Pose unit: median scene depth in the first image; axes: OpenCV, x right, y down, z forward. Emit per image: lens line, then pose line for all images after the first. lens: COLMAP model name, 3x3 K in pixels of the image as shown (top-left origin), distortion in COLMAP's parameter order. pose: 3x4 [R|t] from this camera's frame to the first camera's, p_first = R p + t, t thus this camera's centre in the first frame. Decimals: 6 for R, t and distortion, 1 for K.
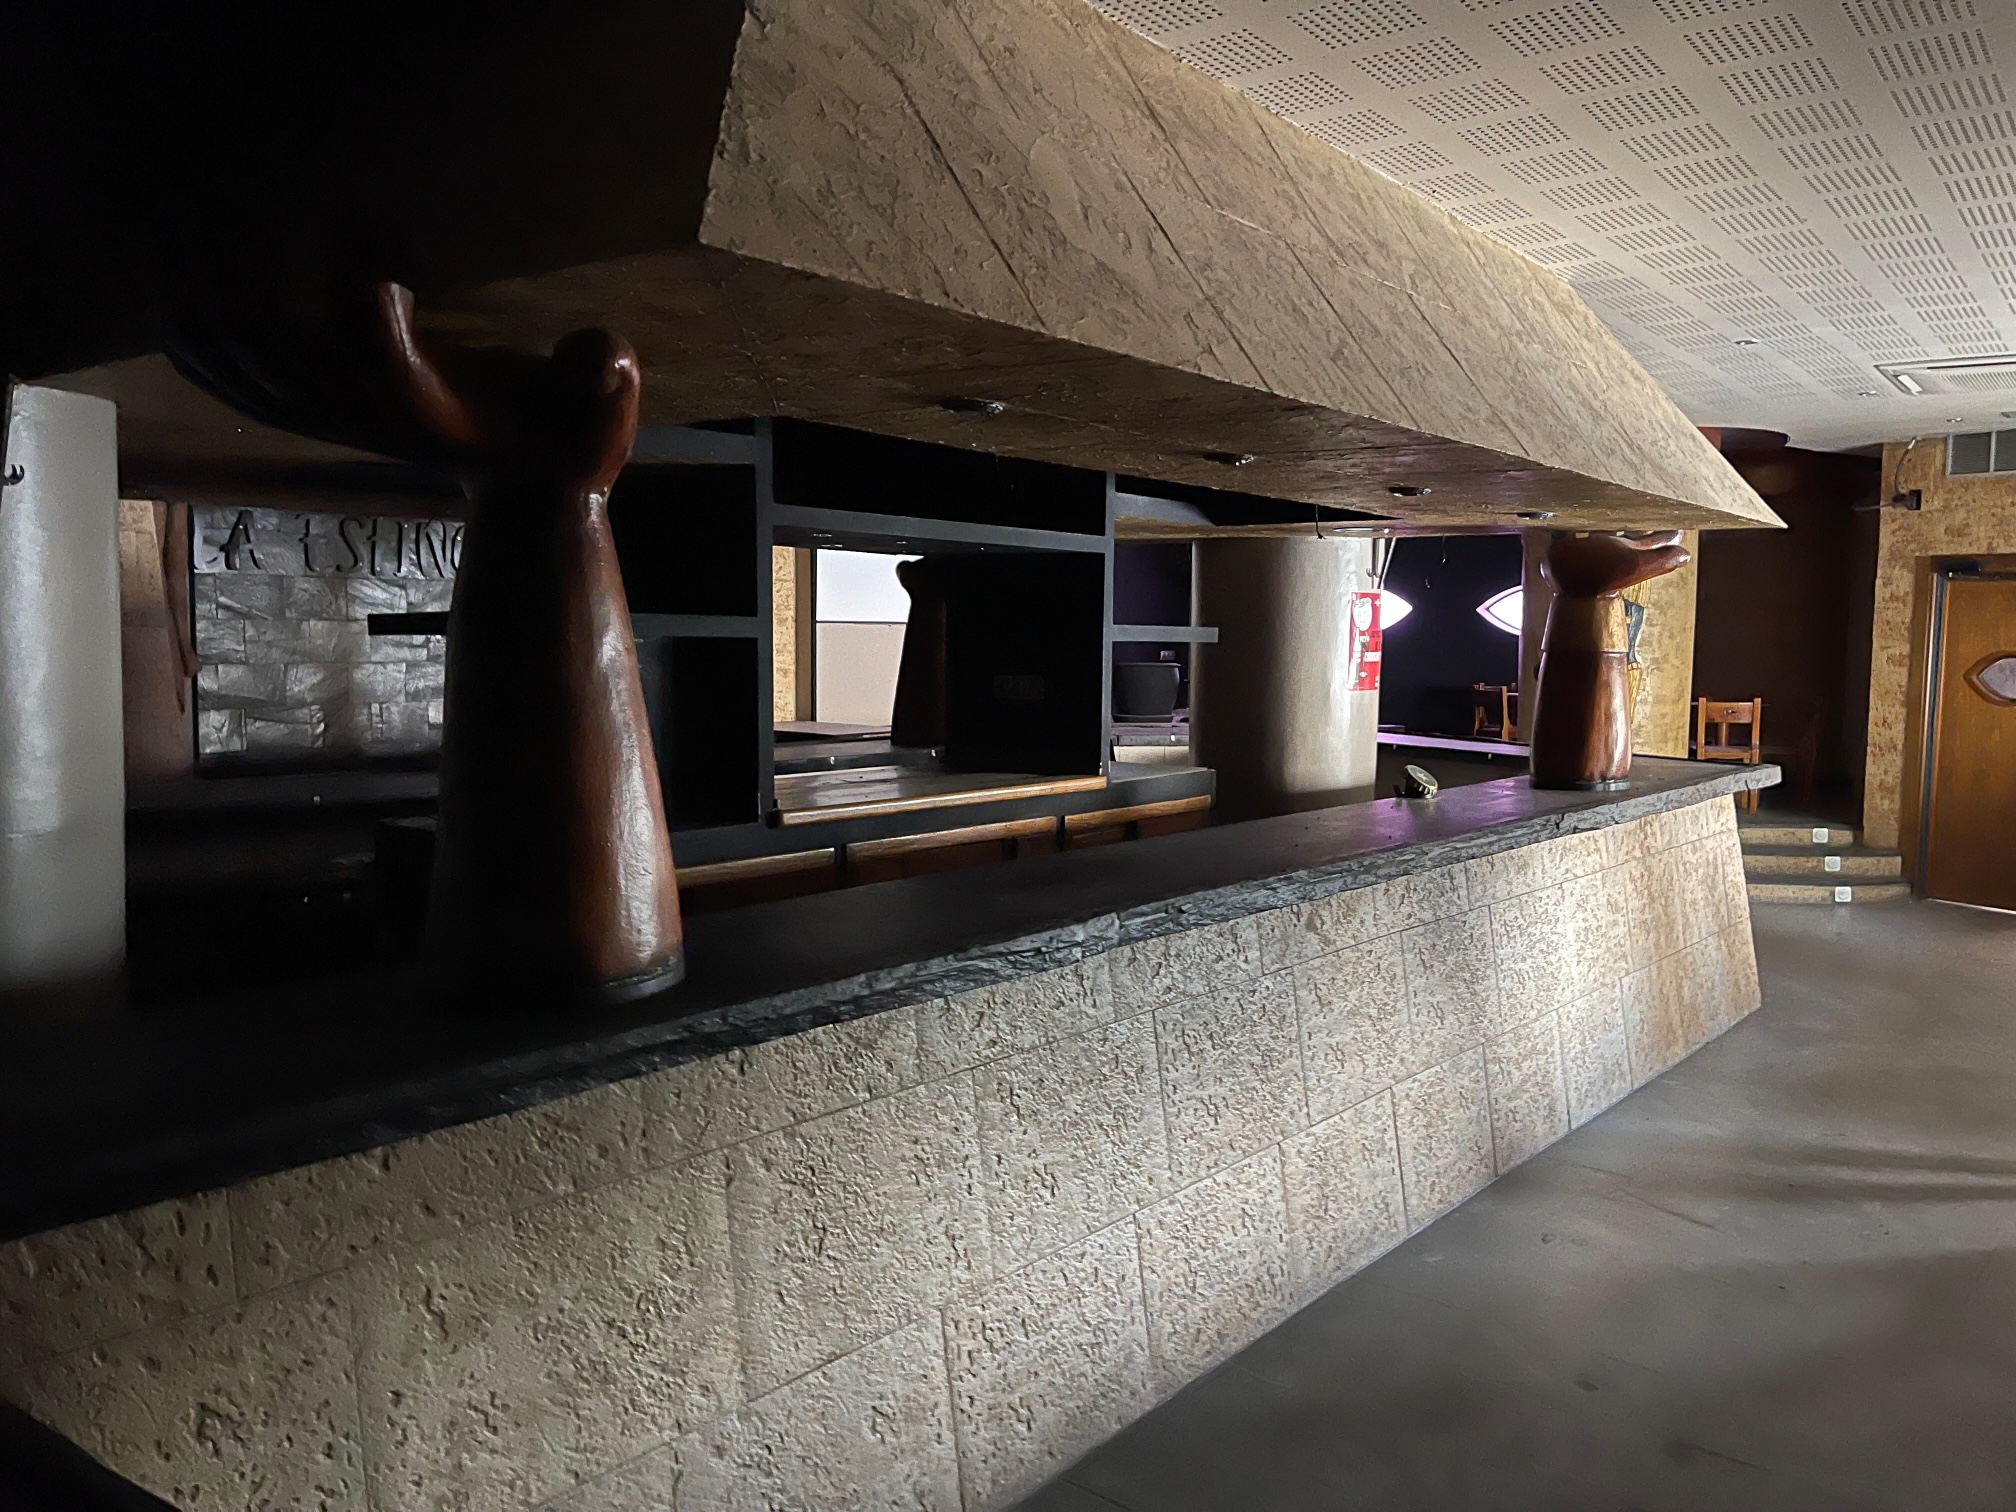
lens RADIAL K [[1526.9, 0, 1013.1], [0, 1526.9, 751.8], [0, 0, 1]] dist [0.047448, -0.038120]
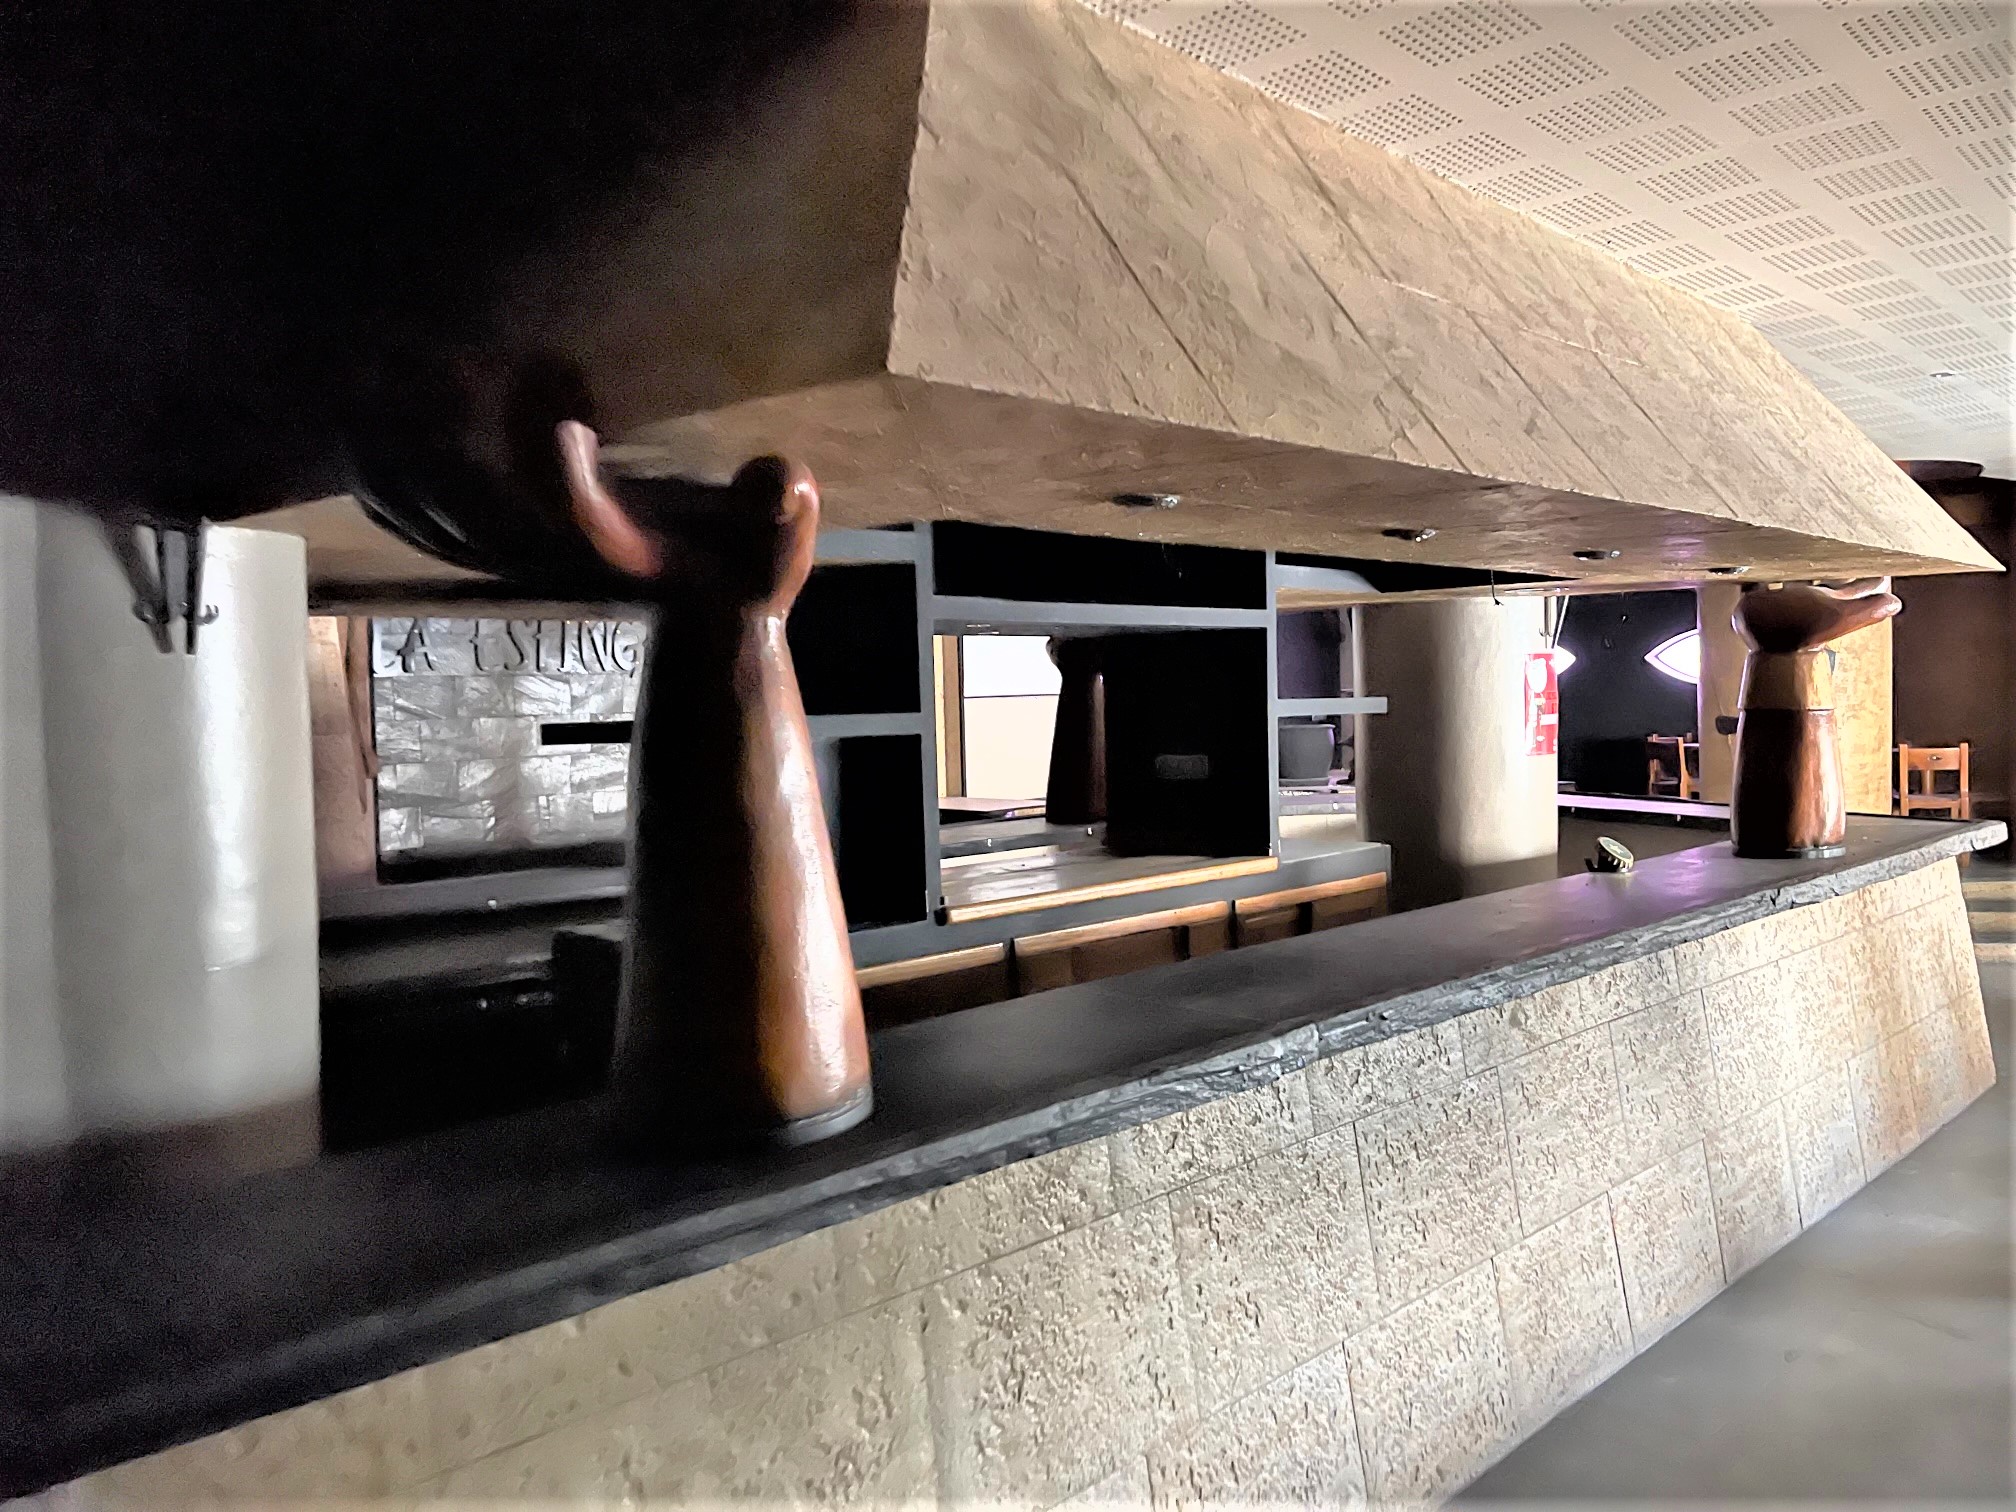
lens RADIAL K [[1526.9, 0, 1010.1], [0, 1526.9, 752.2], [0, 0, 1]] dist [0.047448, -0.038120]
pose [[0.995049, -0.033508, -0.093566, -0.017840], [0.029784, 0.998718, -0.040920, -0.020047], [0.094817, 0.037931, 0.994772, 0.024965]]
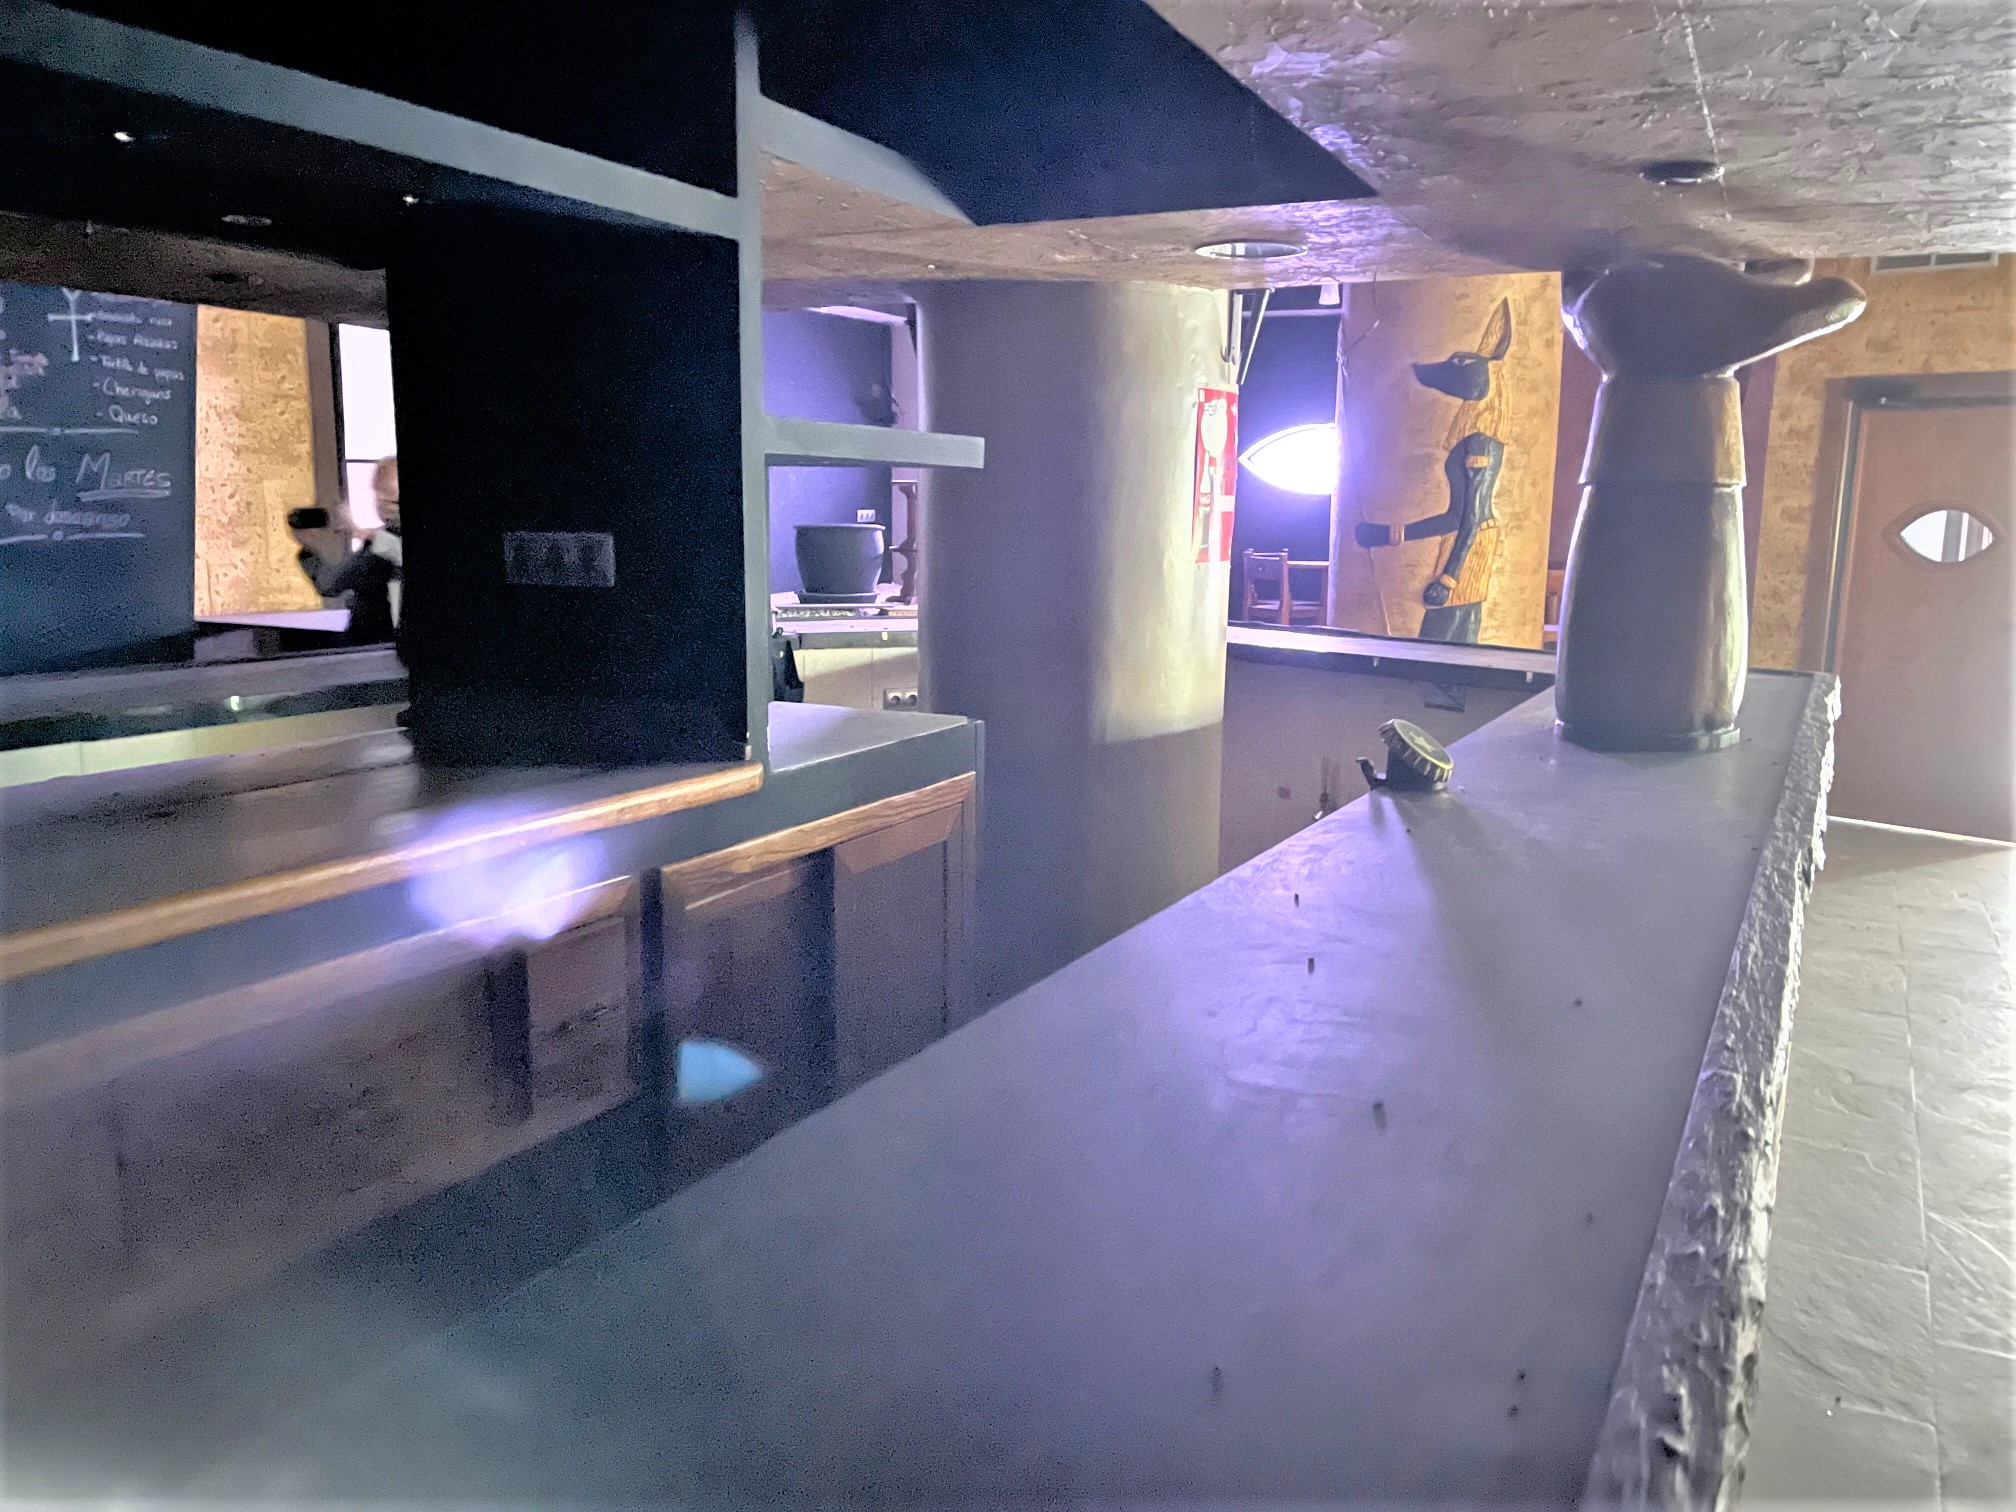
lens RADIAL K [[1526.9, 0, 992.7], [0, 1526.9, 756.9], [0, 0, 1]] dist [0.047448, -0.038120]
pose [[0.982851, -0.031542, 0.181686, 0.058445], [0.015406, 0.995863, 0.089547, -0.030307], [-0.183759, -0.085213, 0.979271, 0.687913]]
